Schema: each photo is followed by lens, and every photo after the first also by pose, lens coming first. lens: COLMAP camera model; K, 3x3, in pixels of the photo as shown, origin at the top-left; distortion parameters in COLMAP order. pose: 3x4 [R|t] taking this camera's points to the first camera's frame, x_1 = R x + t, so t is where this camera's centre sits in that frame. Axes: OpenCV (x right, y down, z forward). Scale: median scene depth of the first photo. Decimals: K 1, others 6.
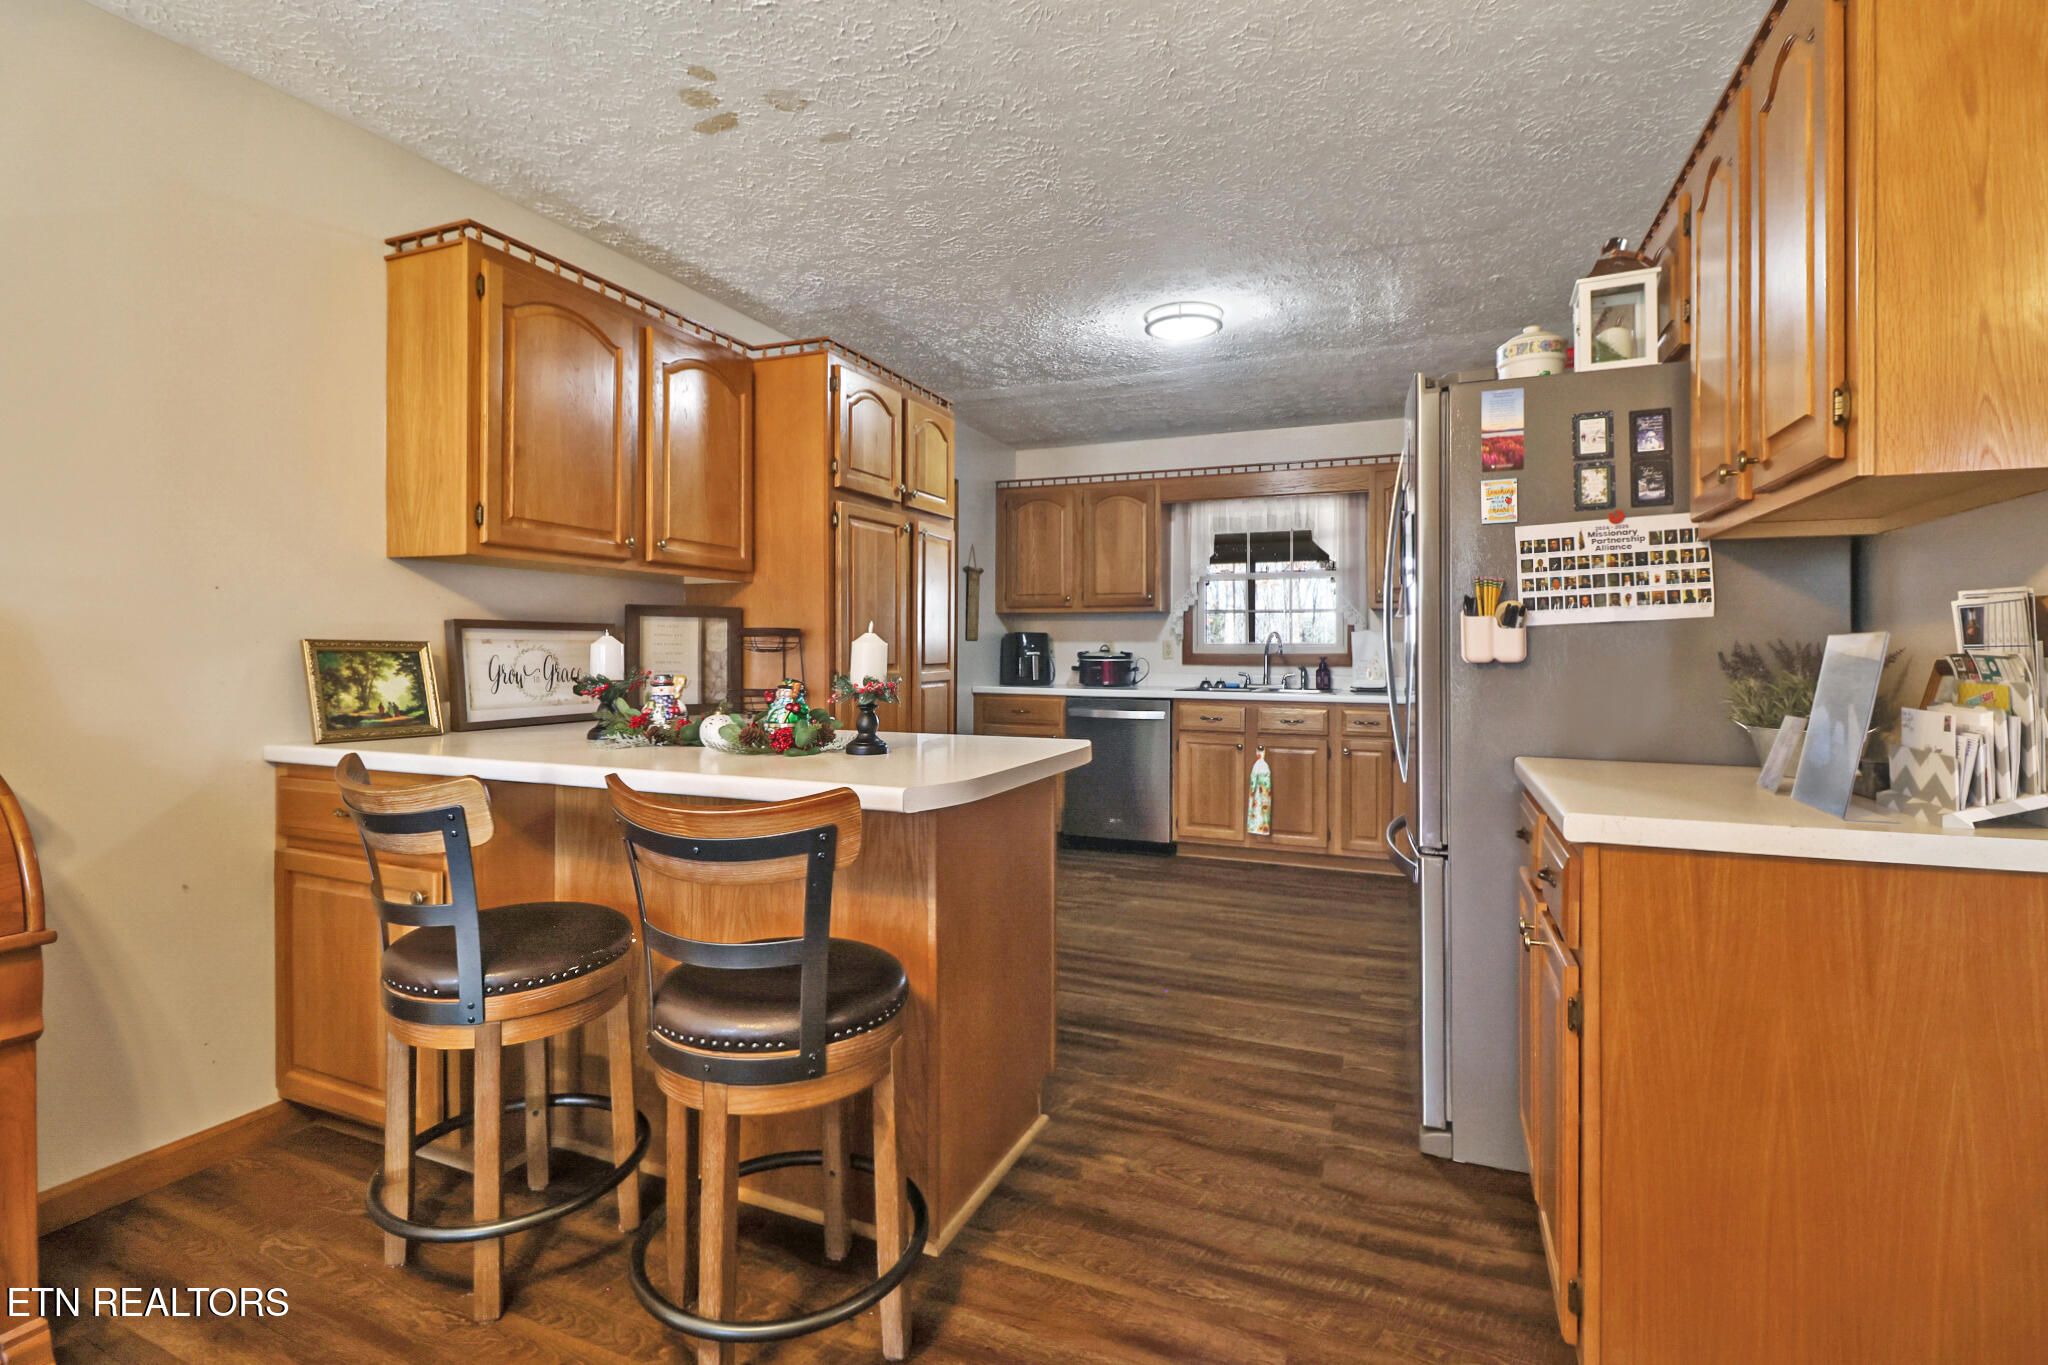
lens RADIAL K [[947.8, 0, 1038.3], [0, 947.8, 643.0], [0, 0, 1]] dist [-0.000643, -0.011212]
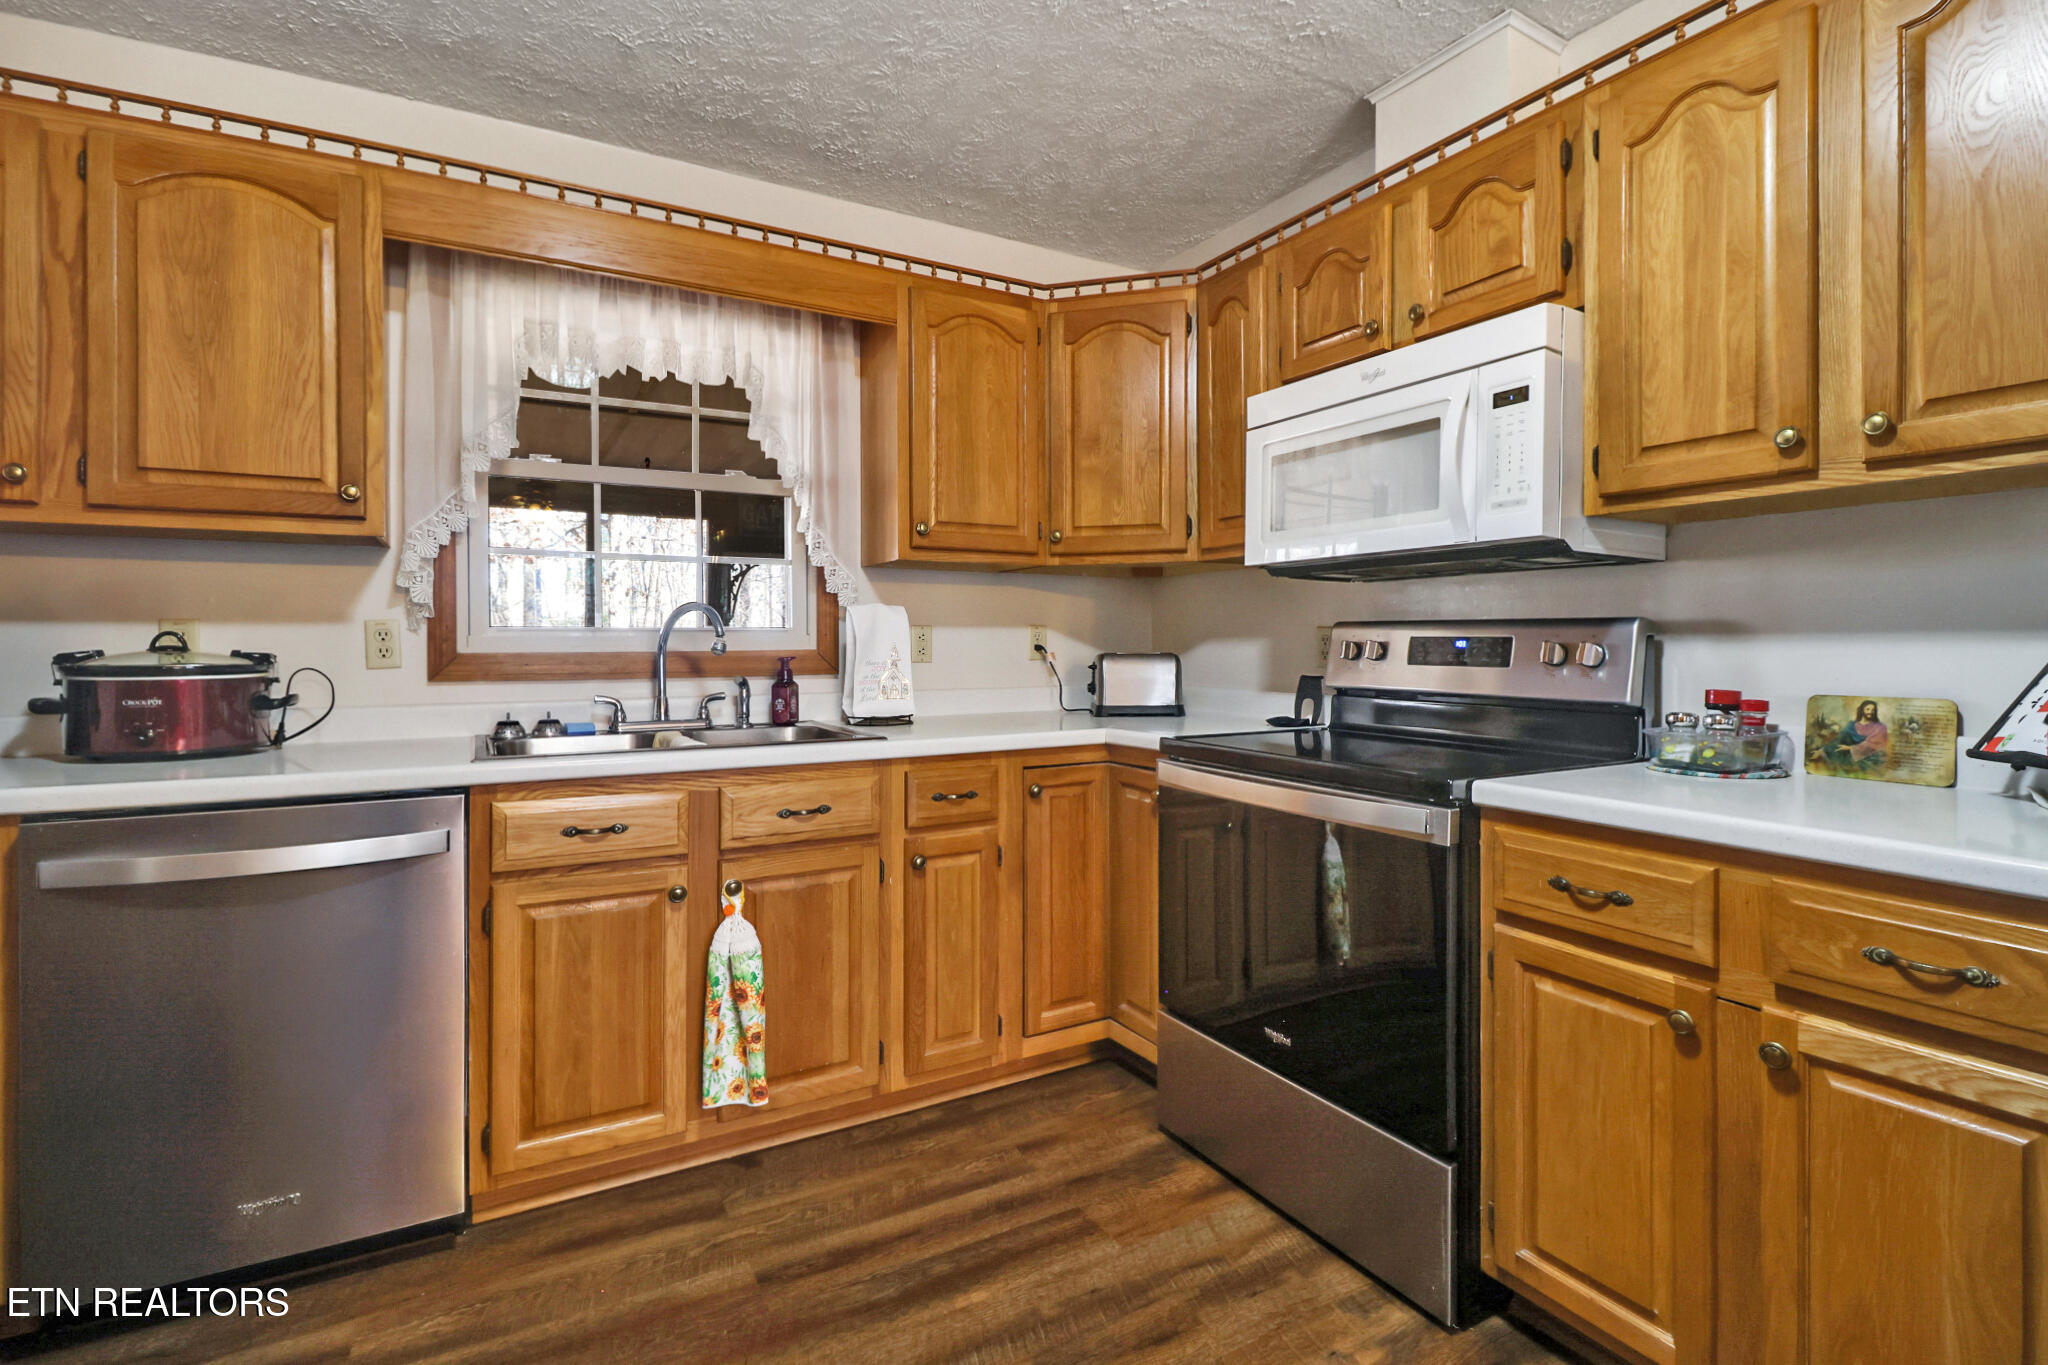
lens RADIAL K [[947.8, 0, 1038.3], [0, 947.8, 643.0], [0, 0, 1]] dist [-0.000643, -0.011212]
pose [[0.623000, -0.010278, 0.782154, 0.003607], [0.004936, 0.999945, 0.009208, 0.004406], [-0.782206, -0.001876, 0.623017, 0.594546]]
